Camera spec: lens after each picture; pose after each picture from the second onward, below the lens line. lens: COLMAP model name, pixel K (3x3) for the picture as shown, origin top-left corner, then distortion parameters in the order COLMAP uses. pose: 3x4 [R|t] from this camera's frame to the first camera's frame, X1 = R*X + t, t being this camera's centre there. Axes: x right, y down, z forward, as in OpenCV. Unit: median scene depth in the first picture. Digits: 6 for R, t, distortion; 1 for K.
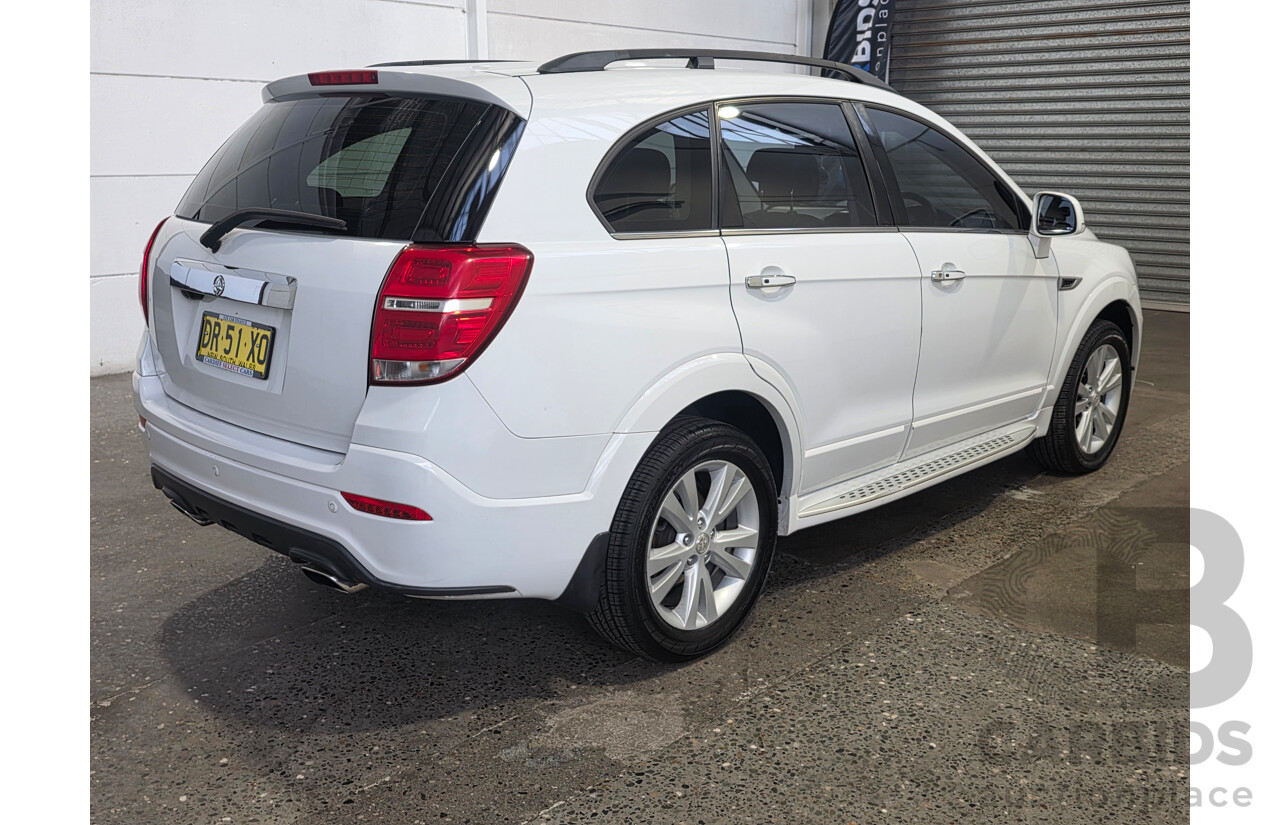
lens RADIAL K [[1197.3, 0, 636.9], [0, 1197.3, 396.0], [0, 0, 1]] dist [0.071366, -0.009505]
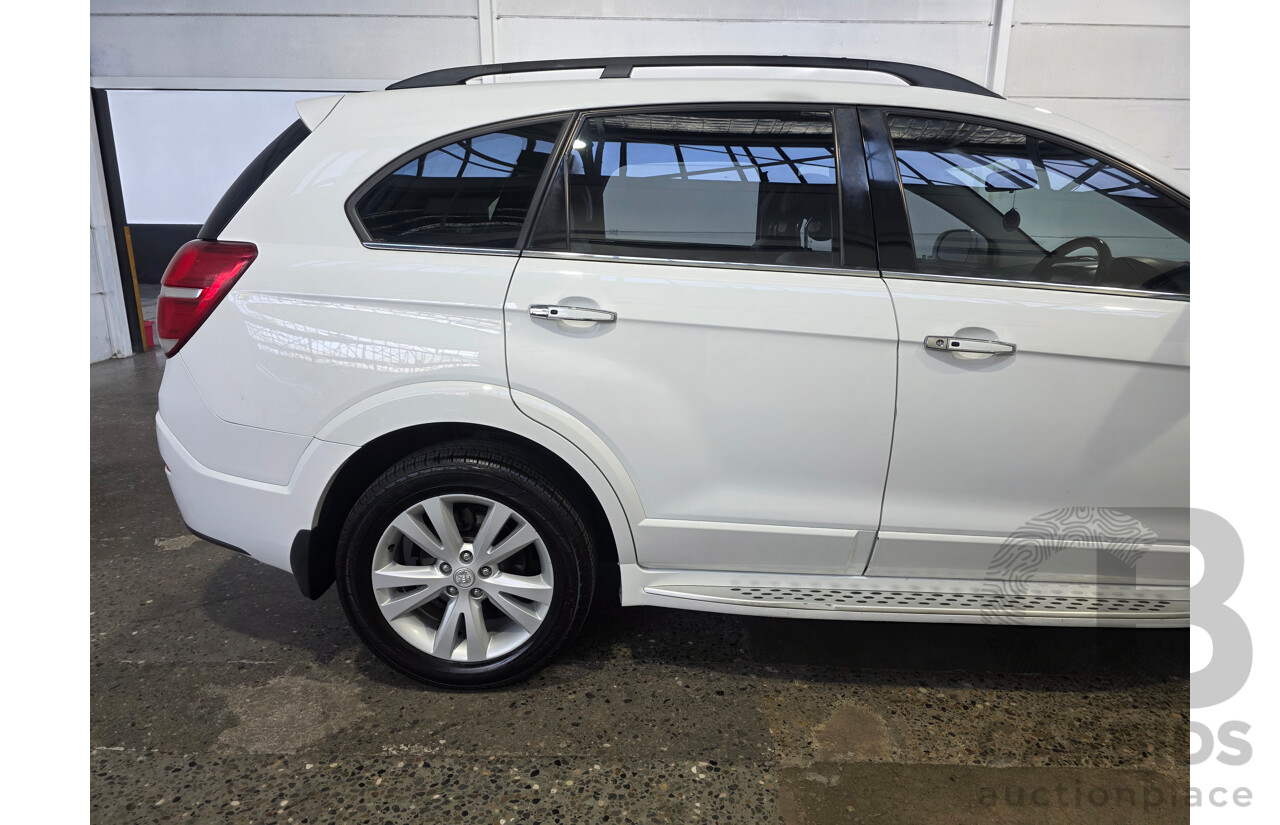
lens RADIAL K [[722.7, 0, 640.0], [0, 722.7, 412.5], [0, 0, 1]] dist [0.023760, -0.000960]
pose [[0.668847, 0.179554, -0.721391, 0.489449], [-0.169158, 0.981697, 0.087507, -0.072906], [0.723899, 0.063500, 0.686977, 0.627921]]
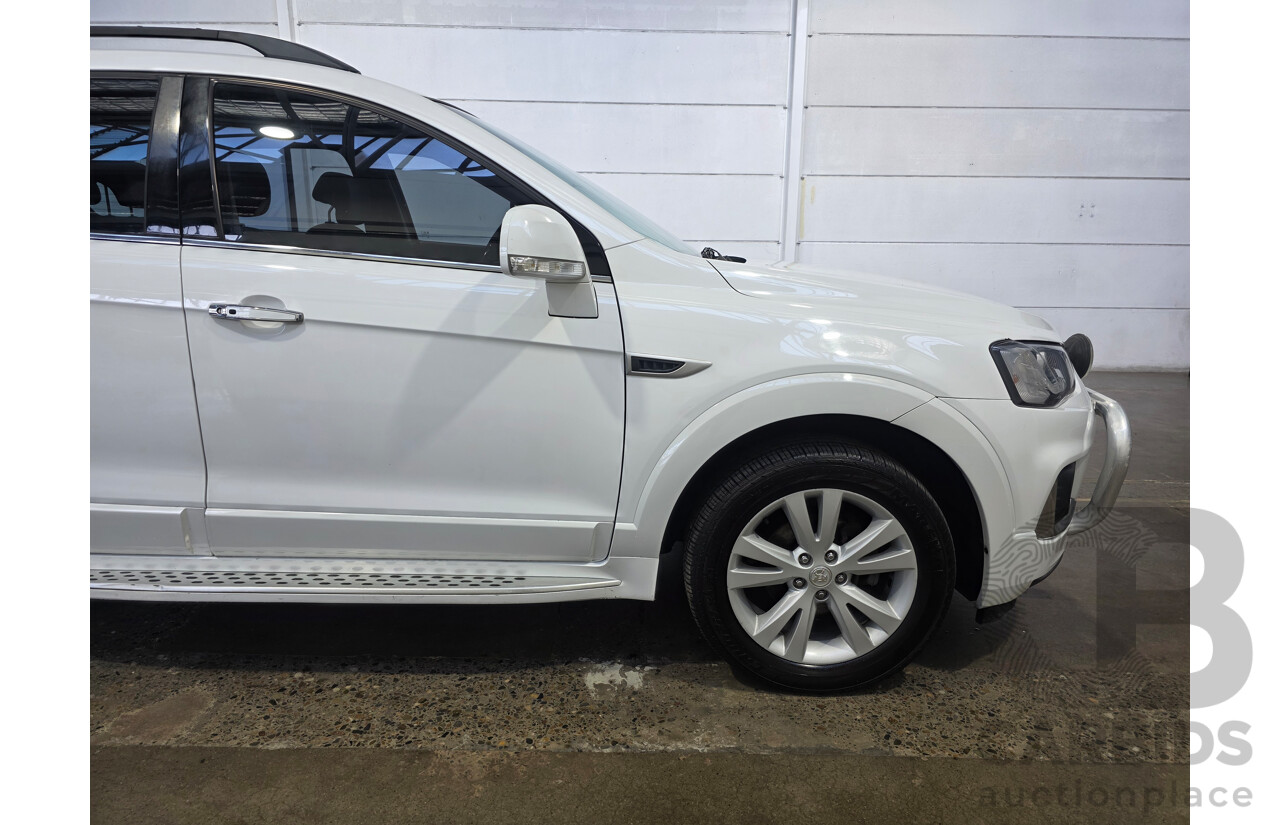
lens RADIAL K [[748.9, 0, 644.7], [0, 748.9, 405.8], [0, 0, 1]] dist [0.028786, -0.001630]
pose [[0.670761, 0.197431, -0.714913, 0.789716], [-0.170140, 0.979174, 0.110776, -0.147251], [0.721895, 0.047331, 0.690382, 0.960514]]
